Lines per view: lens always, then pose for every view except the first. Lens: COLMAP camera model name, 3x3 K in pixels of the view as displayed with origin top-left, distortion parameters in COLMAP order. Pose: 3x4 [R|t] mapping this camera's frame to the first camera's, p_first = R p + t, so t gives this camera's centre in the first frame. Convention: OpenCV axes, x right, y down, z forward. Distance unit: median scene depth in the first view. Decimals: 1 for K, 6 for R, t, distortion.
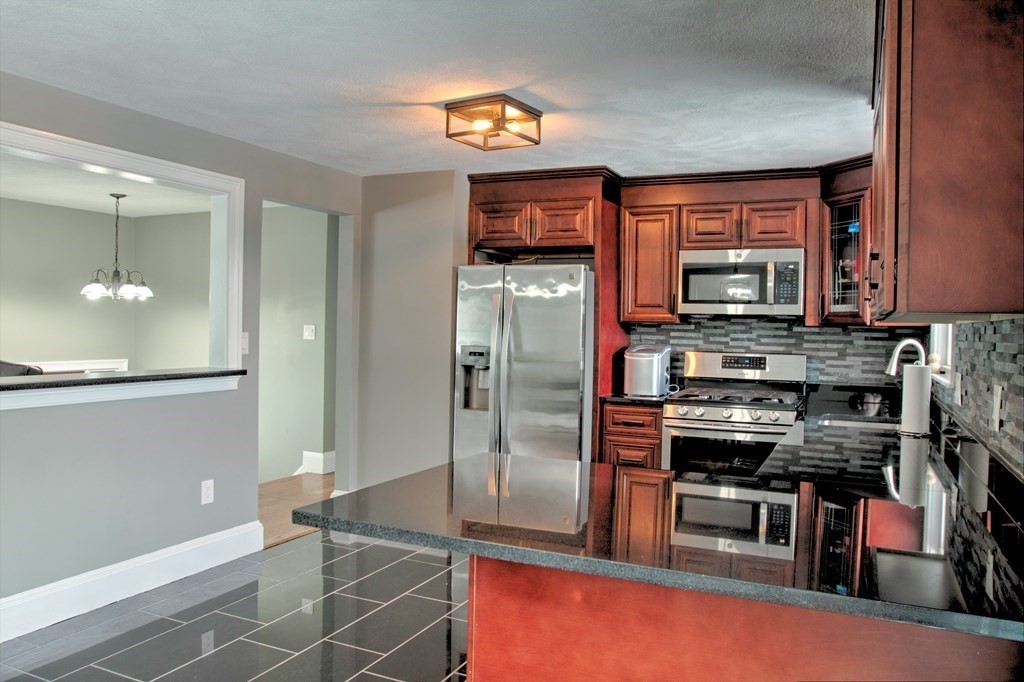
lens RADIAL K [[764.3, 0, 526.2], [0, 764.3, 345.3], [0, 0, 1]] dist [-0.078717, 0.053563]
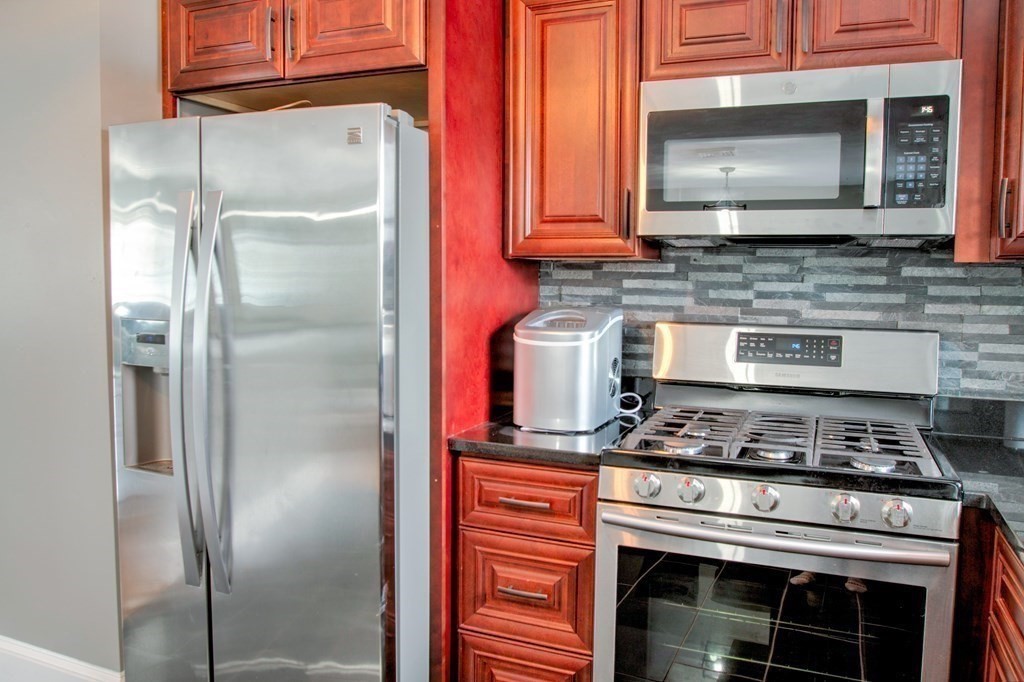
lens RADIAL K [[764.3, 0, 520.9], [0, 764.3, 340.2], [0, 0, 1]] dist [-0.078717, 0.053563]
pose [[0.999461, -0.011527, 0.030734, 0.119762], [0.009500, 0.997821, 0.065285, -0.012026], [-0.031420, -0.064958, 0.997393, 0.572188]]
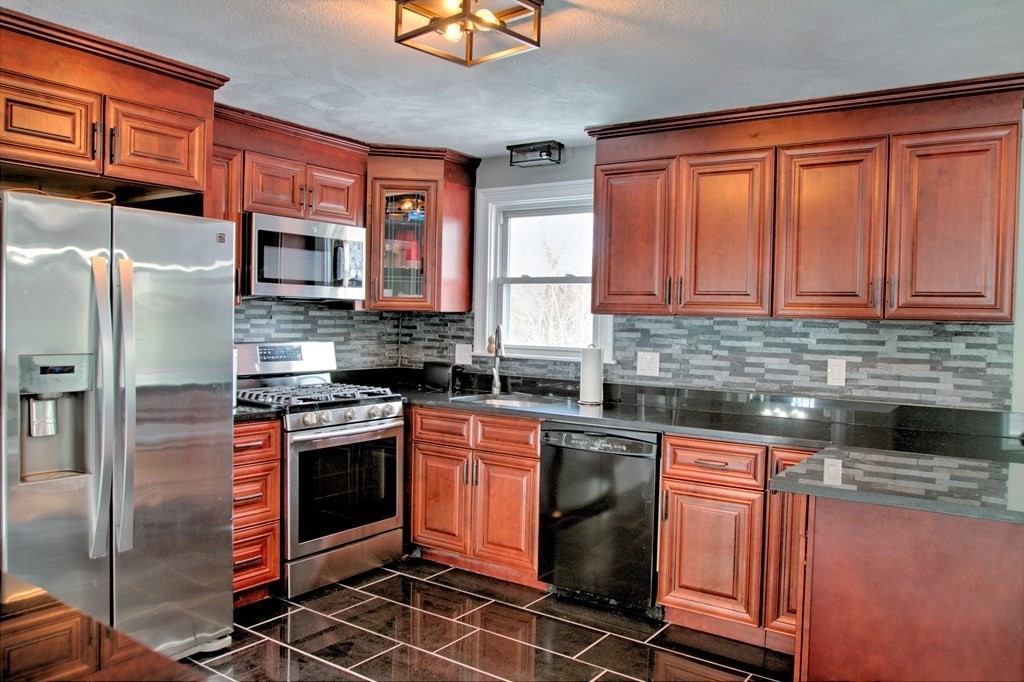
lens RADIAL K [[764.3, 0, 518.6], [0, 764.3, 340.7], [0, 0, 1]] dist [-0.078717, 0.053563]
pose [[0.187848, -0.047035, 0.981071, -0.487506], [0.005591, 0.998888, 0.046818, -0.029378], [-0.982182, -0.003309, 0.187902, 0.584185]]
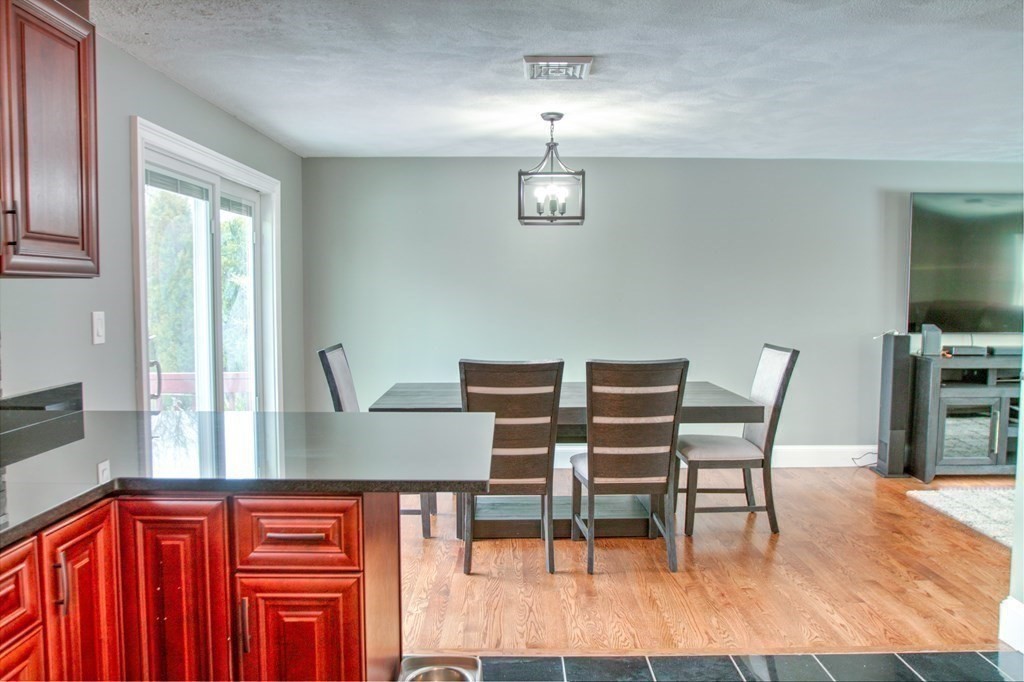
lens RADIAL K [[764.3, 0, 522.3], [0, 764.3, 337.7], [0, 0, 1]] dist [-0.078717, 0.053563]
pose [[-0.908522, 0.003553, -0.417822, 0.109009], [-0.030374, 0.996757, 0.074521, -0.019509], [0.416731, 0.080395, -0.905468, 0.849461]]
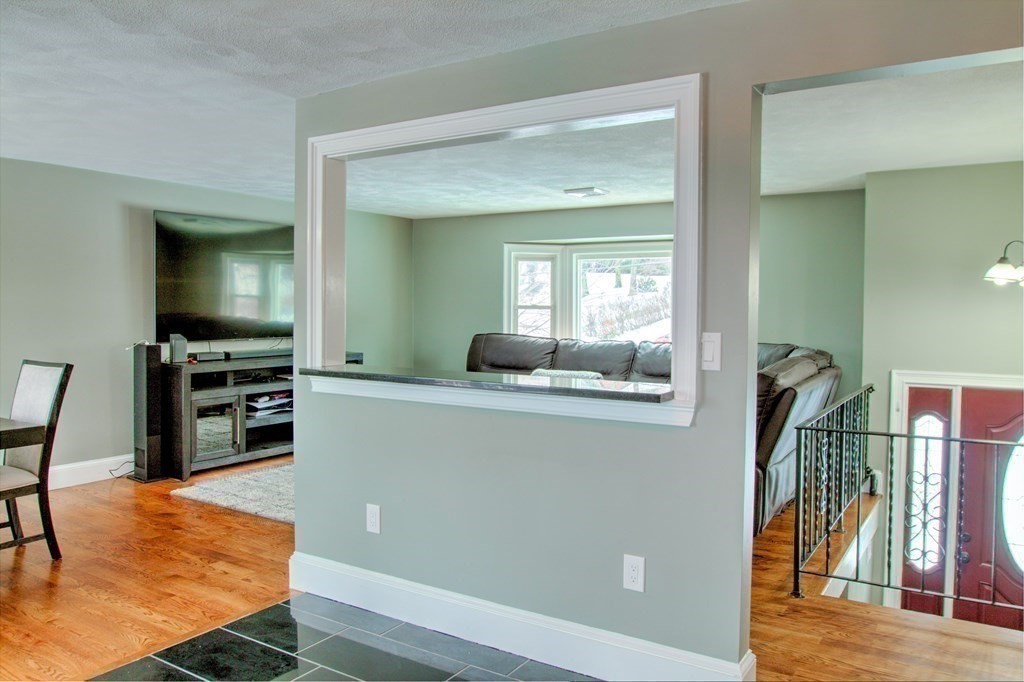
lens RADIAL K [[764.3, 0, 512.9], [0, 764.3, 338.1], [0, 0, 1]] dist [-0.078717, 0.053563]
pose [[-0.147160, 0.021063, -0.988888, 0.210232], [-0.030911, 0.999187, 0.025883, -0.015761], [0.988630, 0.034376, -0.146389, 0.800416]]
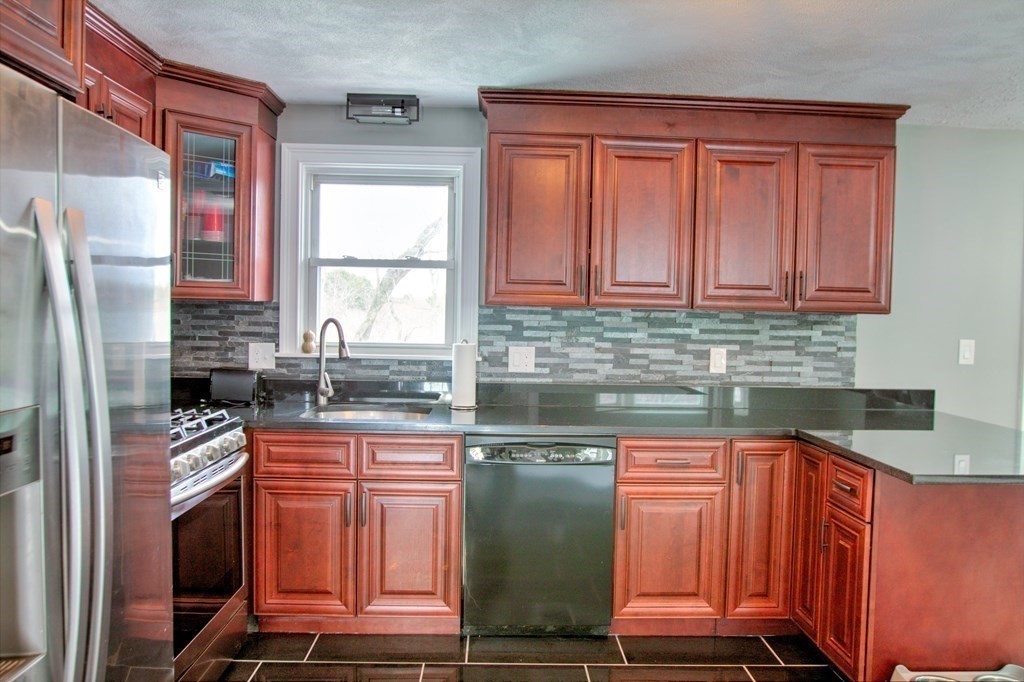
lens RADIAL K [[764.3, 0, 518.3], [0, 764.3, 338.1], [0, 0, 1]] dist [-0.078717, 0.053563]
pose [[-0.435048, -0.063261, 0.898182, -0.324582], [-0.007242, 0.997742, 0.066766, -0.035865], [-0.900378, 0.022542, -0.434524, 0.930105]]
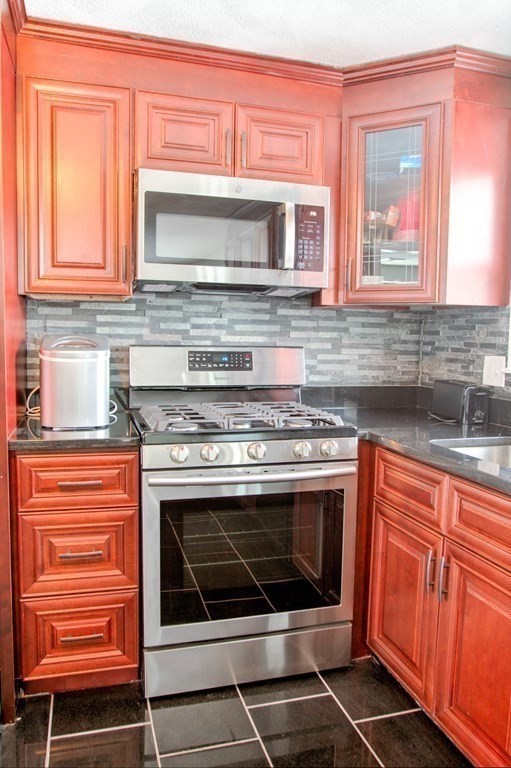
lens RADIAL K [[573.2, 0, 245.4], [0, 573.2, 384.5], [0, 0, 1]] dist [-0.078717, 0.053563]
pose [[0.765614, -0.061372, 0.640366, -0.017776], [0.011345, 0.996572, 0.081946, 0.002589], [-0.643200, -0.055474, 0.763686, 0.604820]]
